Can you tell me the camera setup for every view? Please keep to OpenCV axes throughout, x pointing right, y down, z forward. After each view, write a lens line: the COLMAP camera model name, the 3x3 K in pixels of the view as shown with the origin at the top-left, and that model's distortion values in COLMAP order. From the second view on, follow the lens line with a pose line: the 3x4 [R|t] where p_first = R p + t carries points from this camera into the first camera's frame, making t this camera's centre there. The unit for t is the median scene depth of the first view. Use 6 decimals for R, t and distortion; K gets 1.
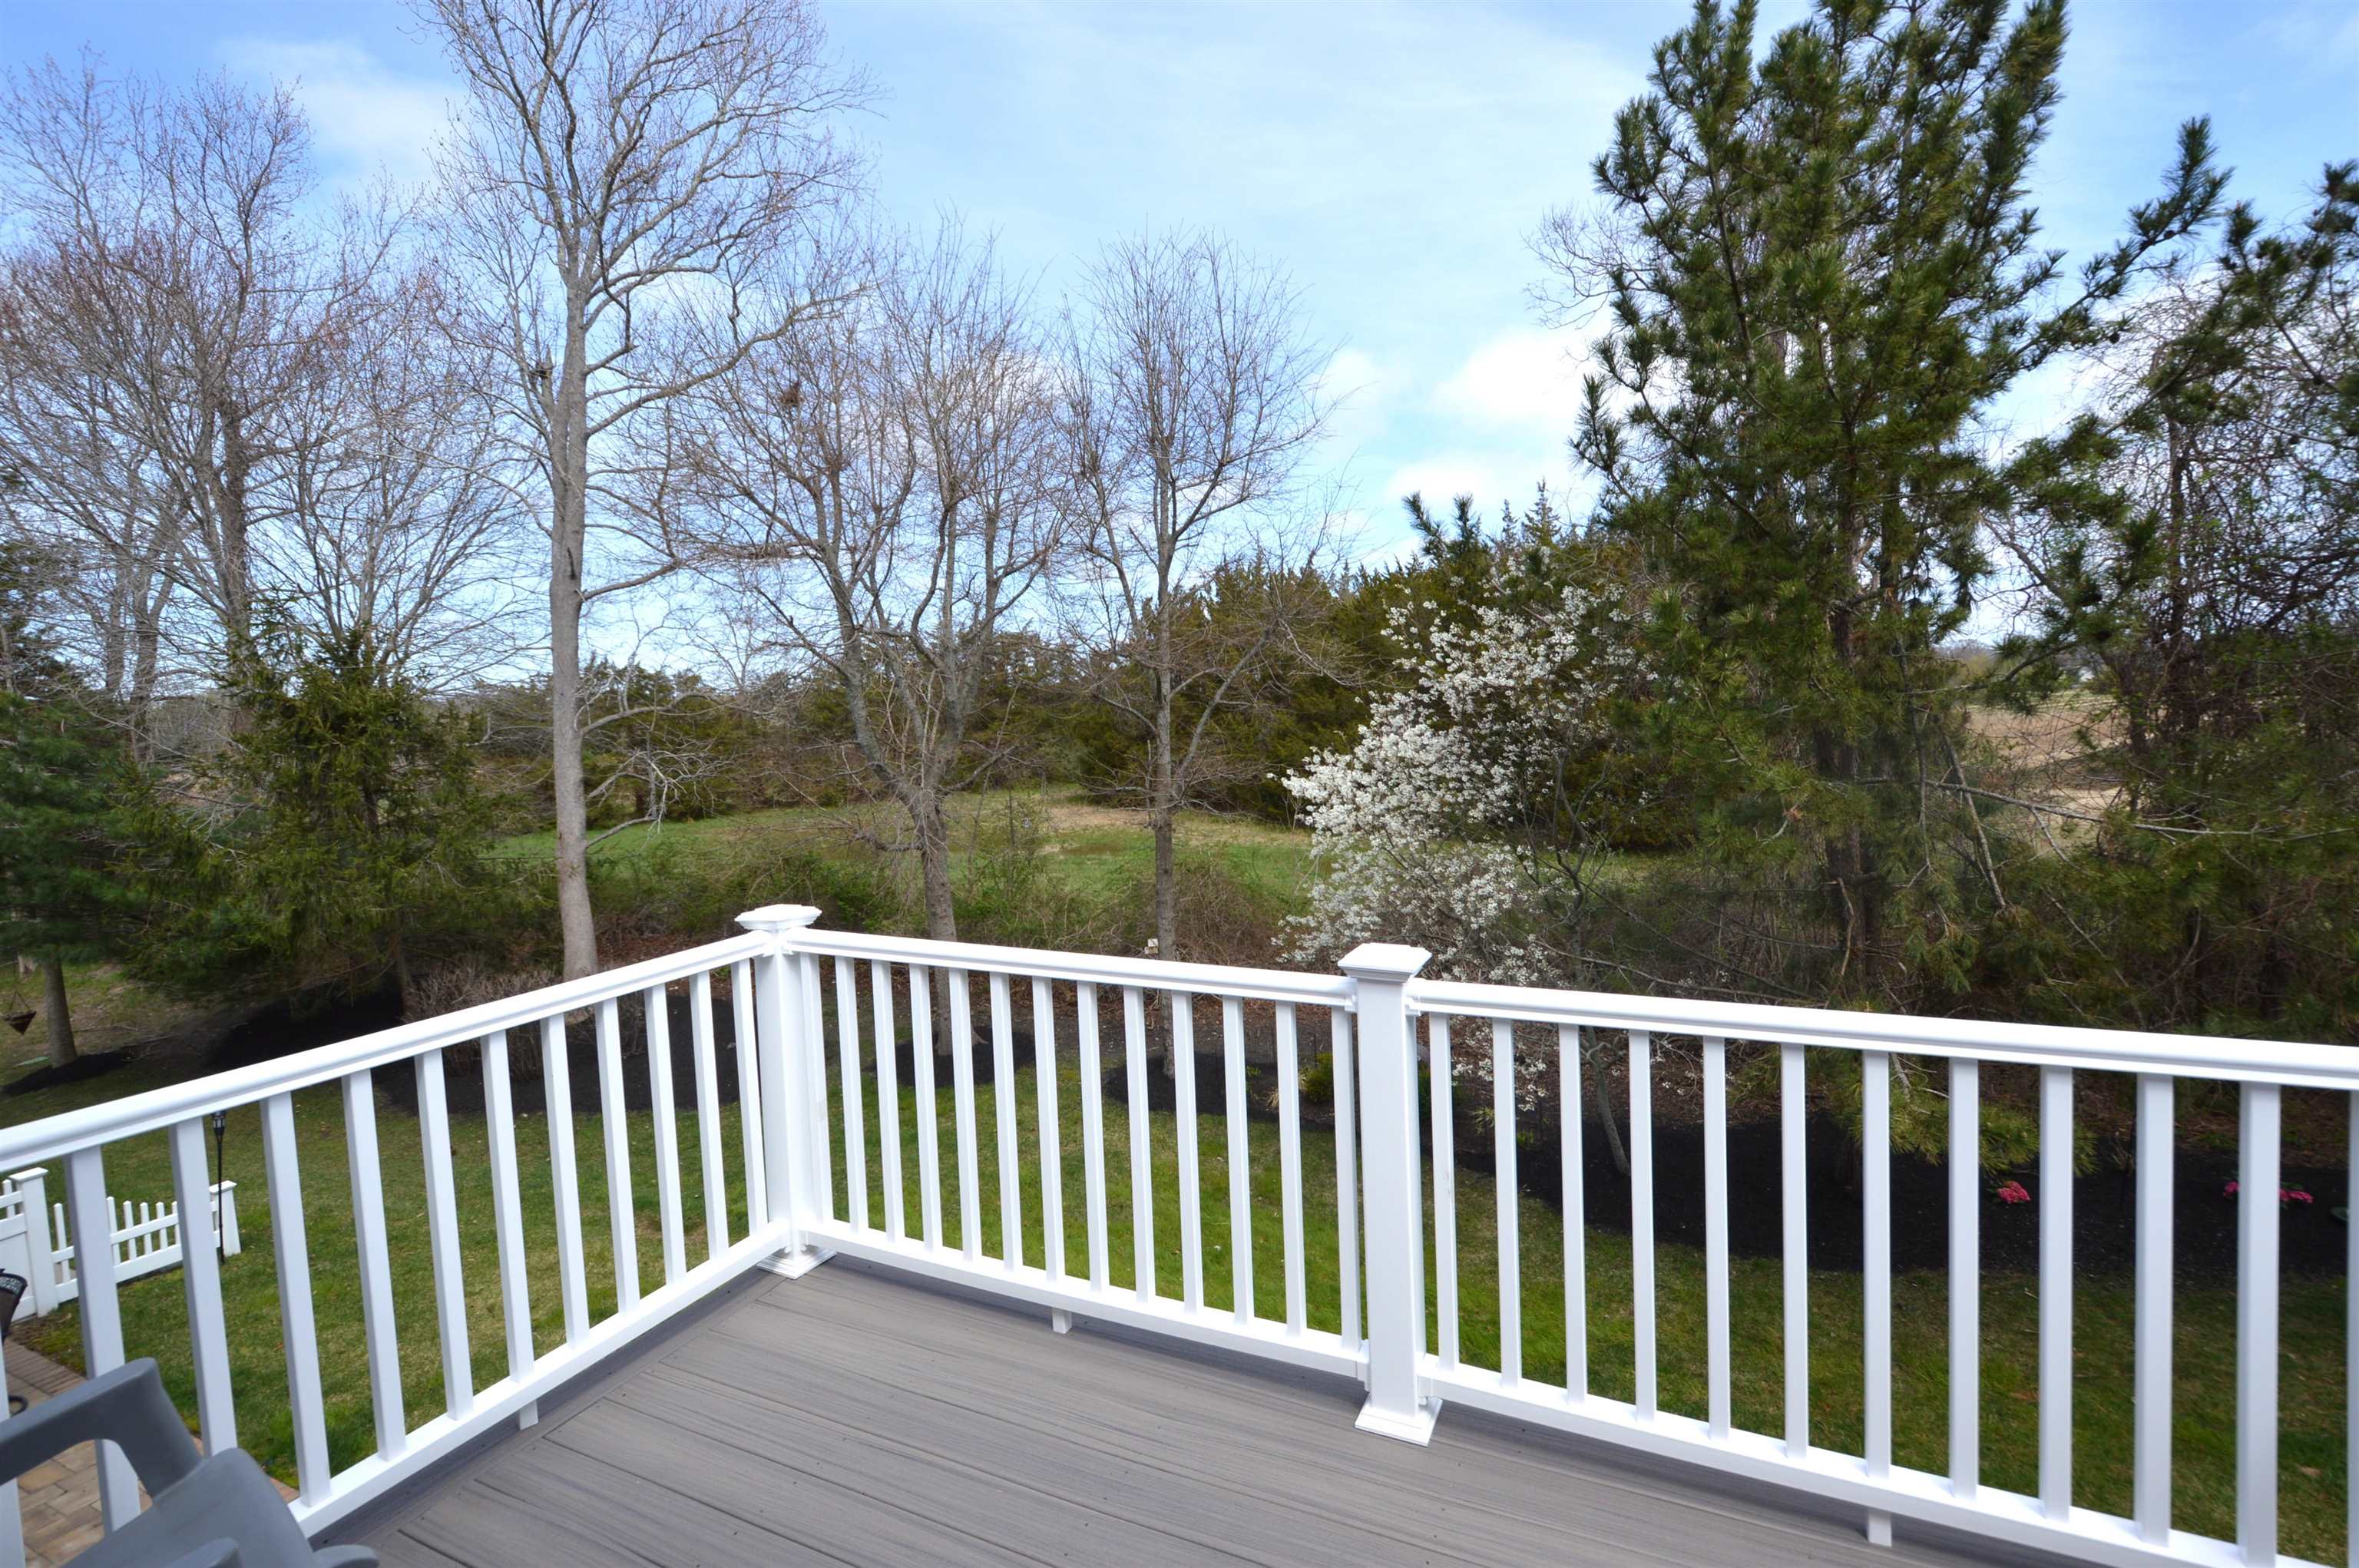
lens RADIAL K [[1193.1, 0, 1238.7], [0, 1193.1, 794.8], [0, 0, 1]] dist [-0.013474, 0.002298]
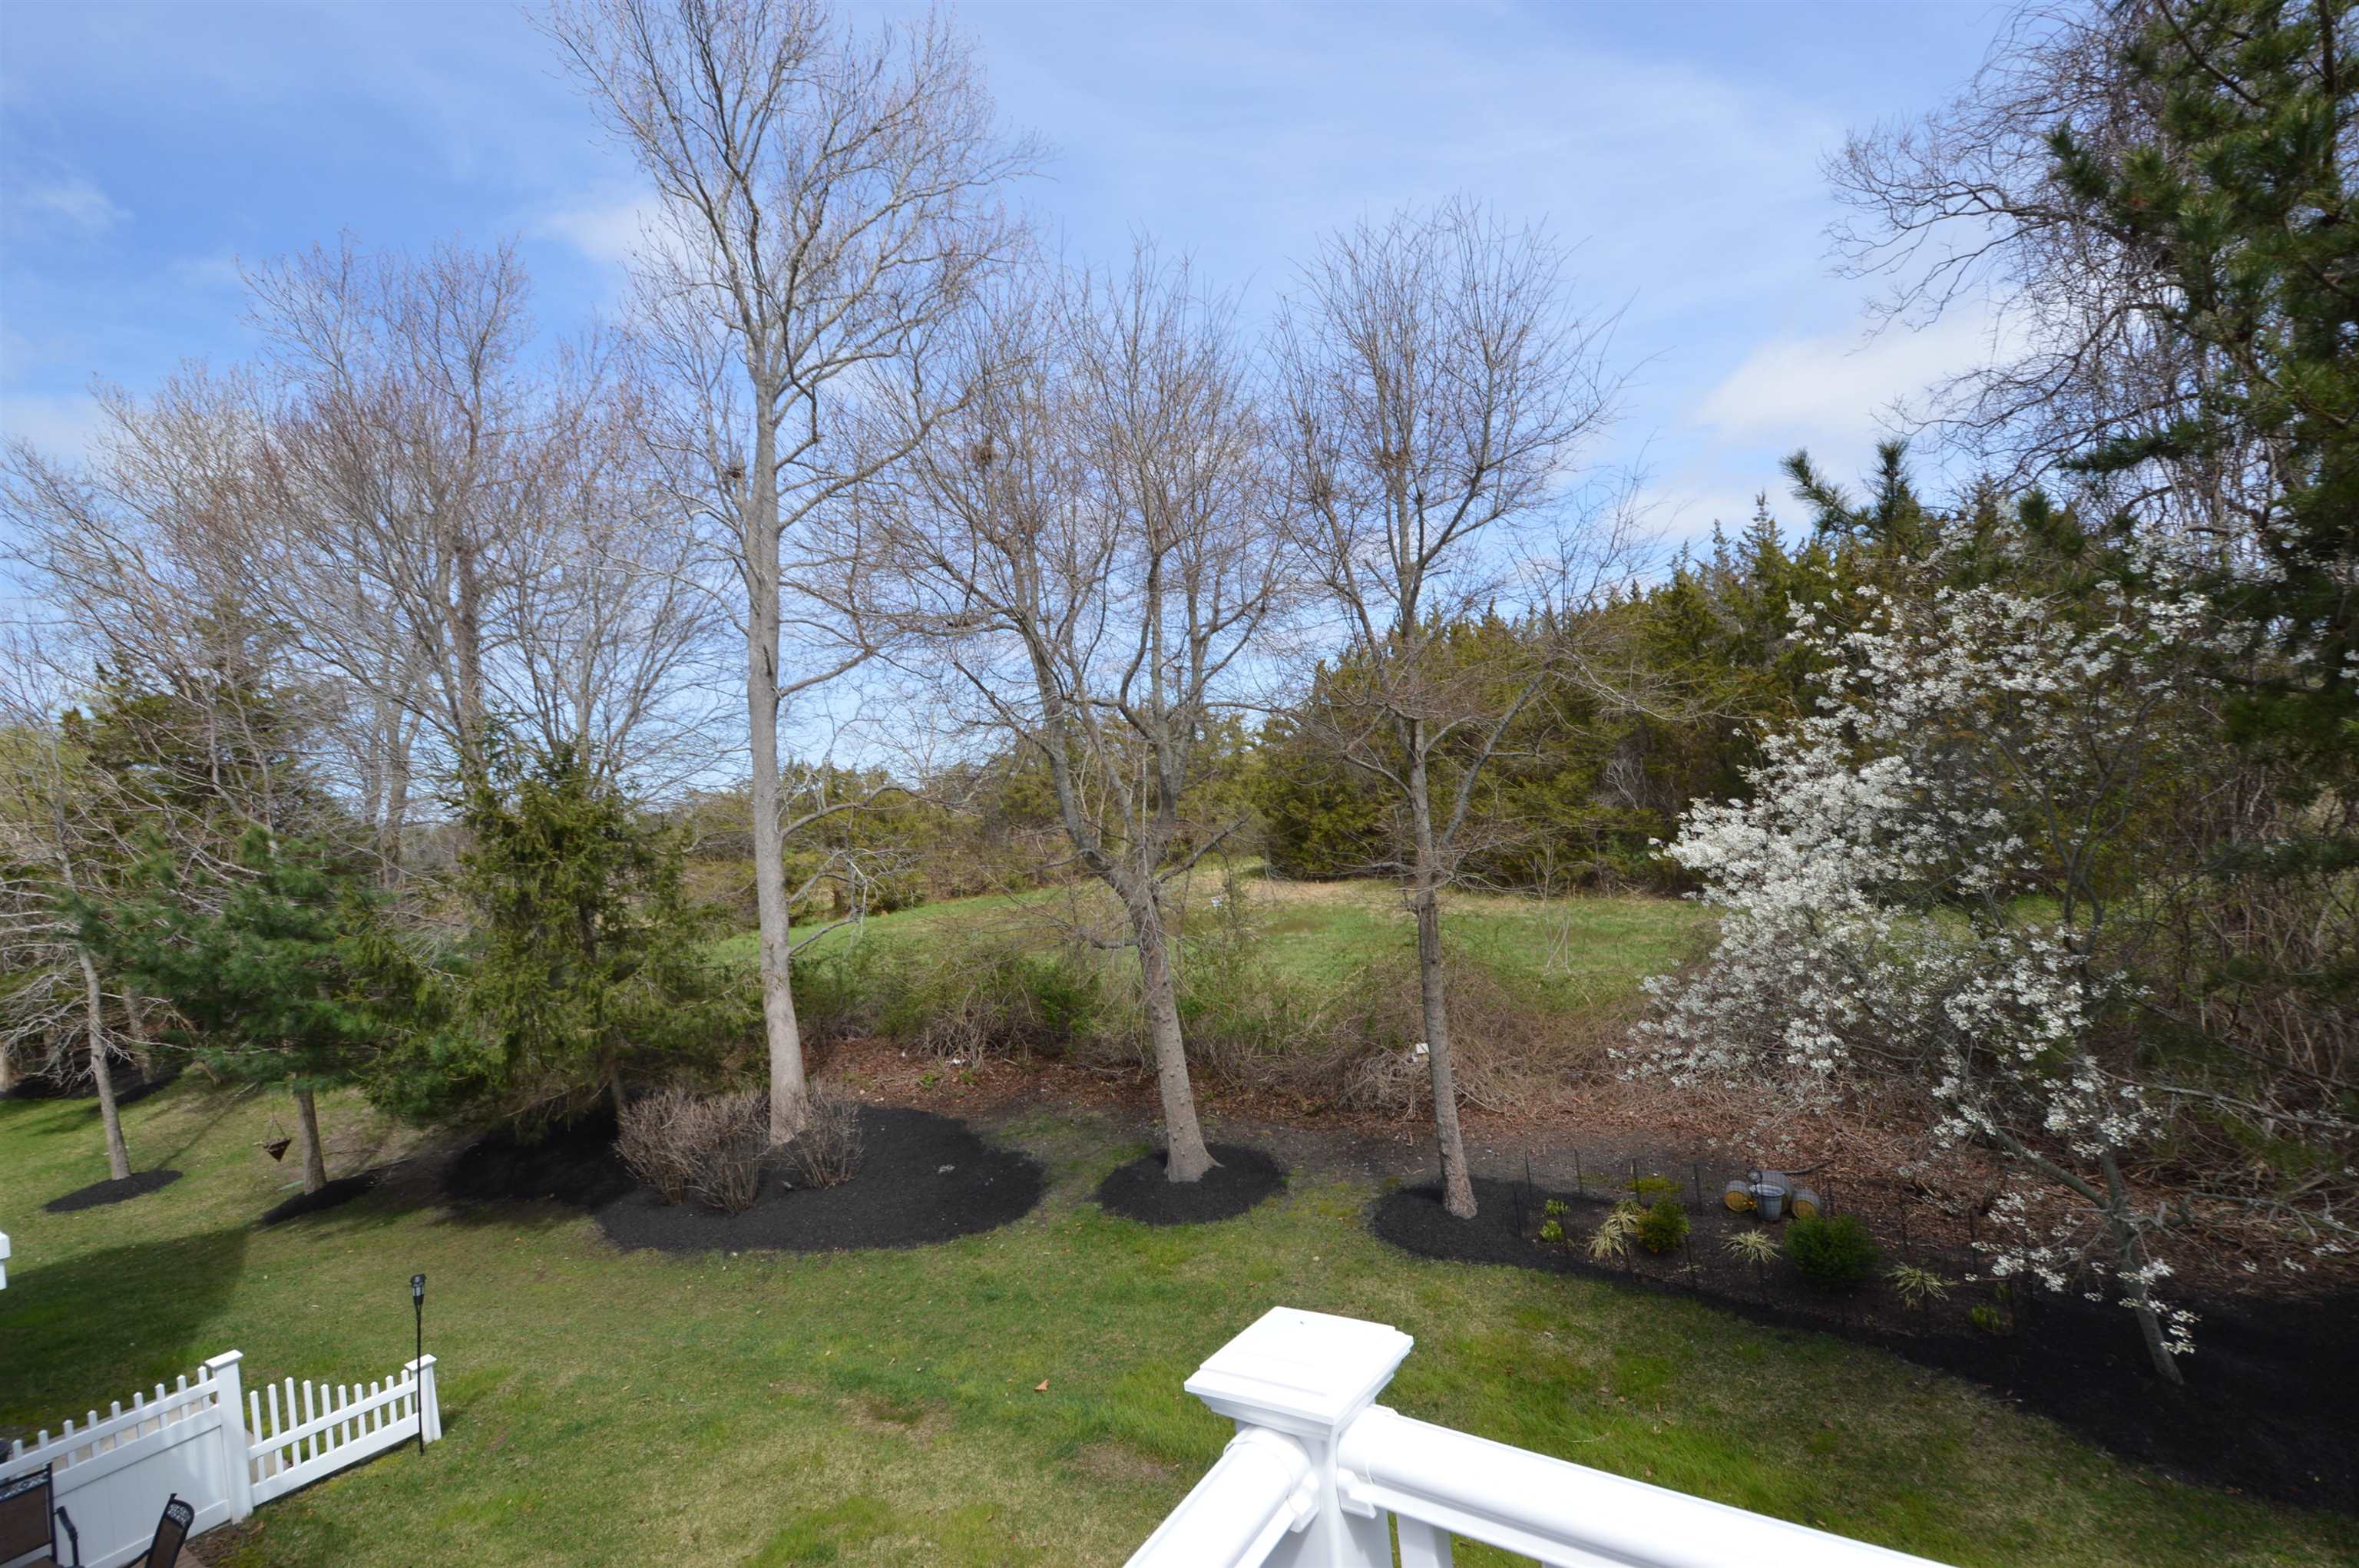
lens RADIAL K [[1226.5, 0, 1188.5], [0, 1226.5, 771.0], [0, 0, 1]] dist [-0.000680, -0.007845]
pose [[0.980967, -0.066484, -0.182439, -0.048745], [0.052234, 0.995276, -0.081840, -0.005393], [0.187018, 0.070753, 0.979805, 0.091563]]
